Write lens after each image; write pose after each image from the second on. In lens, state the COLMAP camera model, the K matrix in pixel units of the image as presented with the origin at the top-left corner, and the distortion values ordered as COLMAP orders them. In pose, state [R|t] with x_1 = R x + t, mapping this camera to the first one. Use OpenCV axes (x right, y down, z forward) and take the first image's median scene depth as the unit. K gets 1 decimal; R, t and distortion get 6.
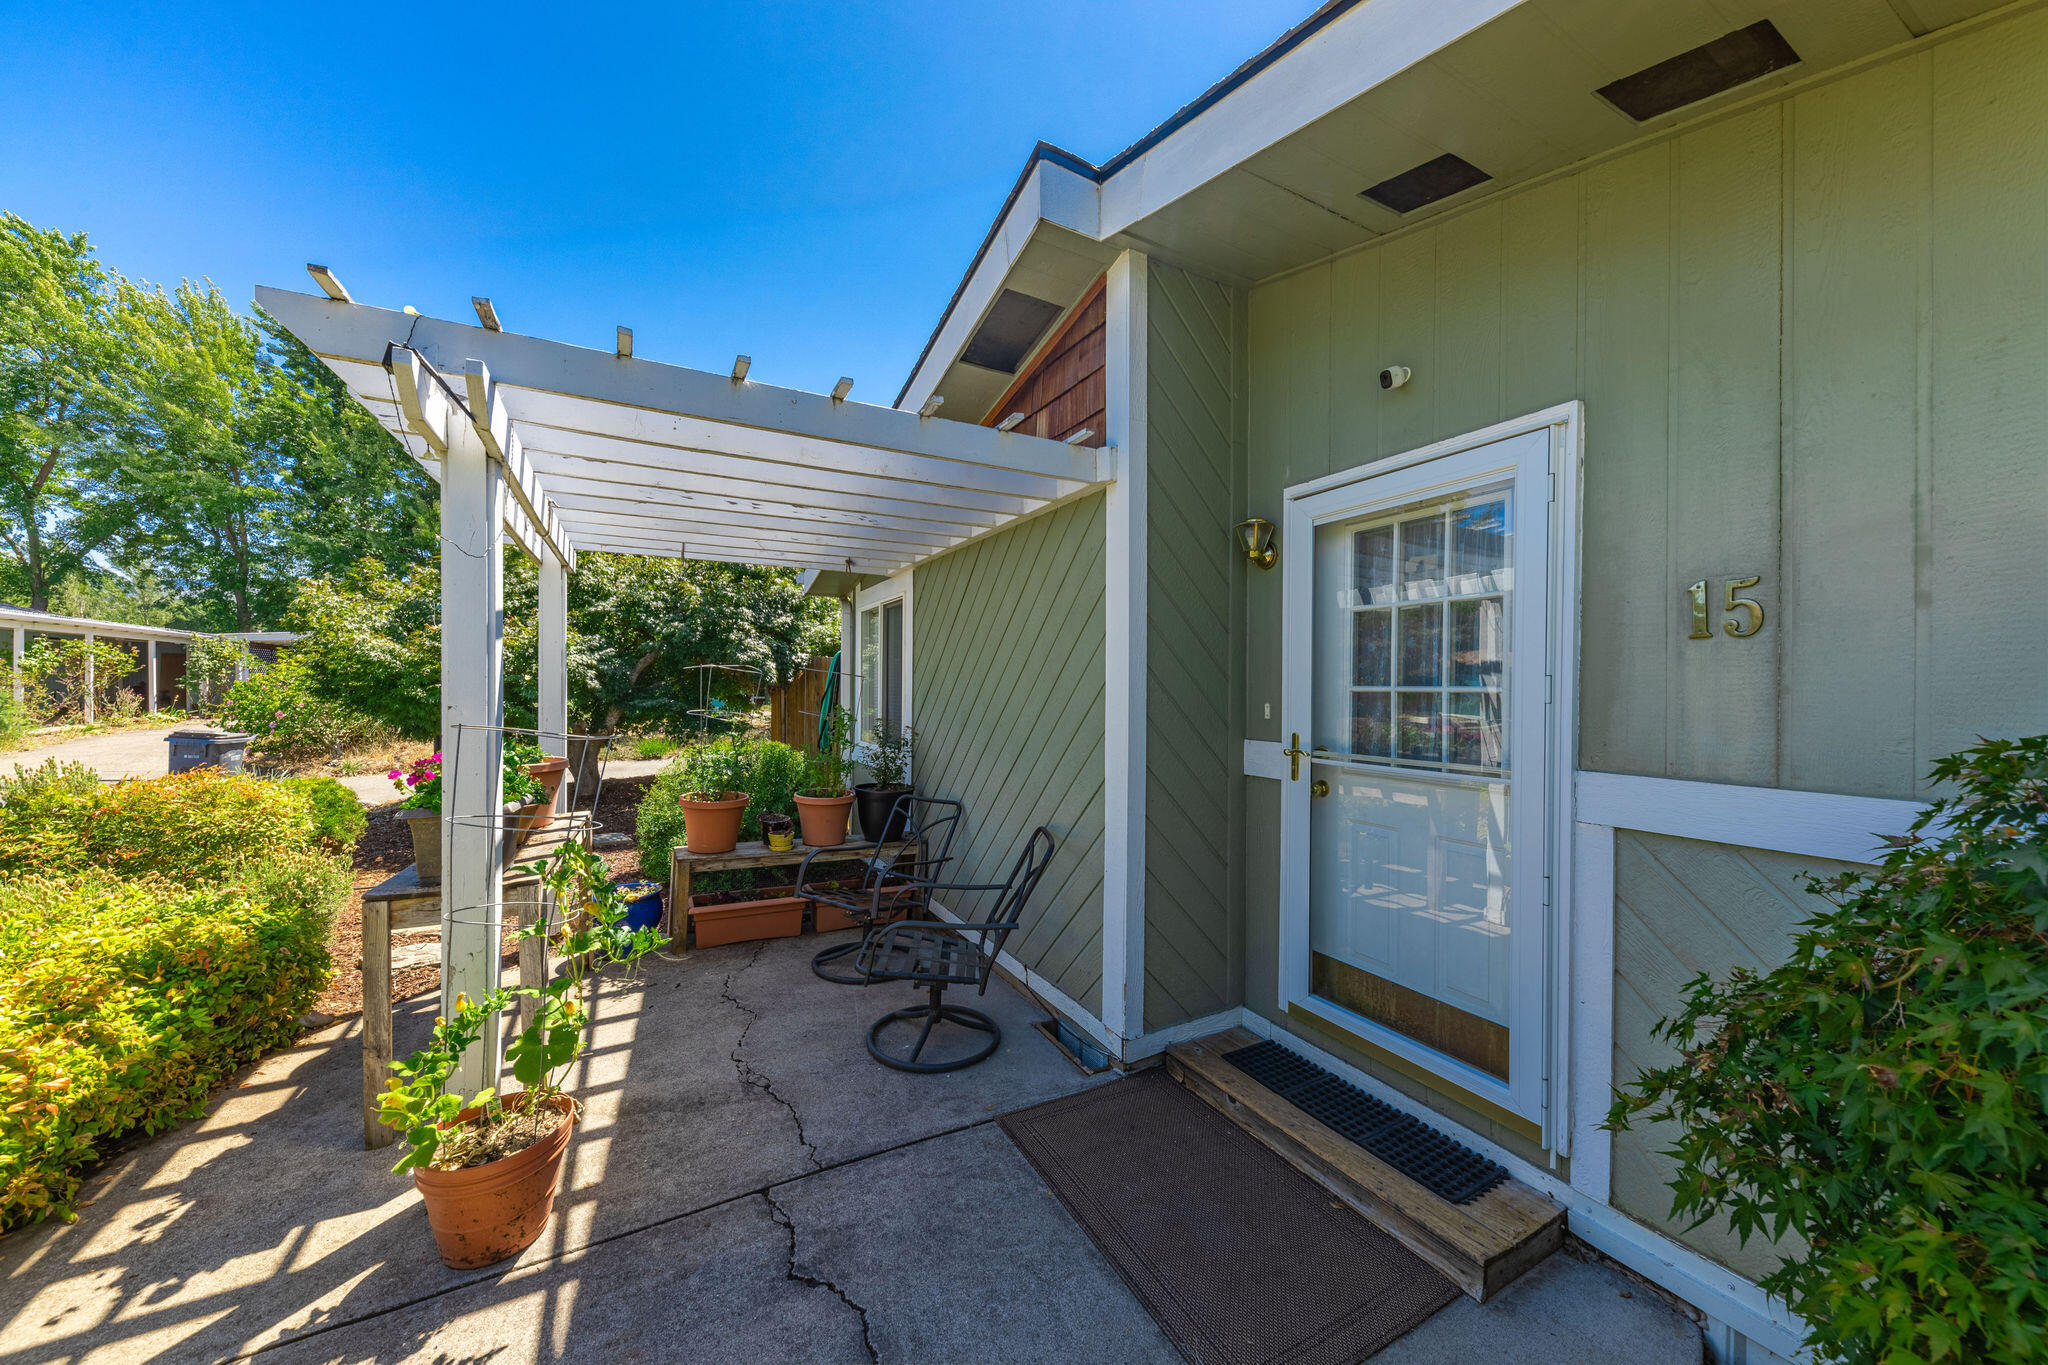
lens RADIAL K [[706.6, 0, 1024.0], [0, 706.6, 682.5], [0, 0, 1]] dist [0.001158, 0.000118]
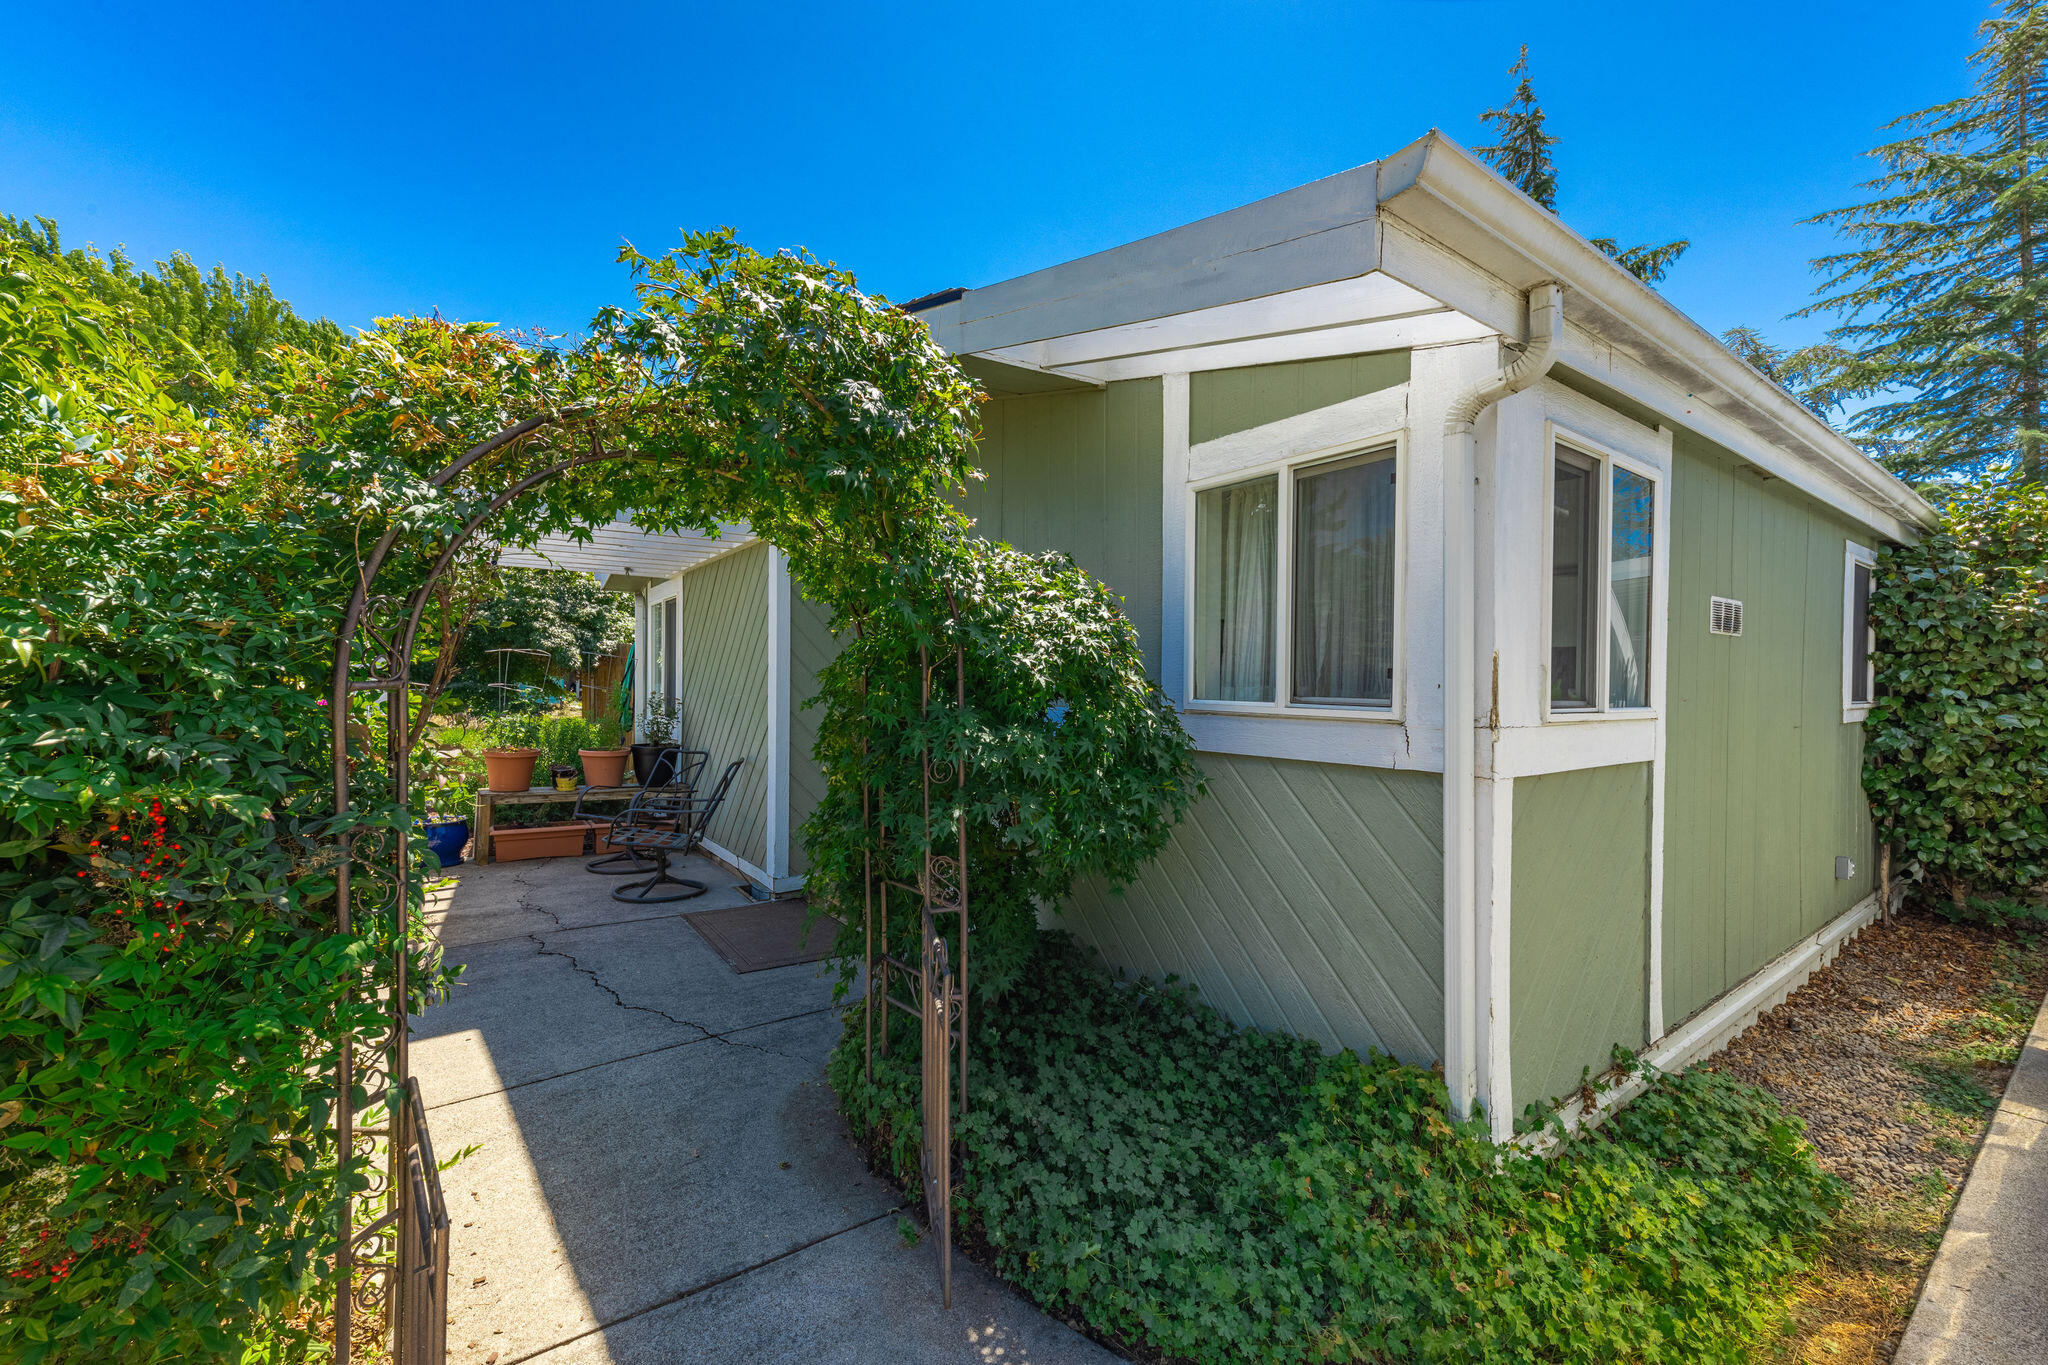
lens RADIAL K [[823.5, 0, 1024.0], [0, 823.5, 682.5], [0, 0, 1]] dist [-0.000751, -0.000038]
pose [[0.992492, 0.004915, 0.122214, 0.249046], [-0.005420, 0.999978, 0.003803, 0.021237], [-0.122192, -0.004437, 0.992497, -0.495031]]
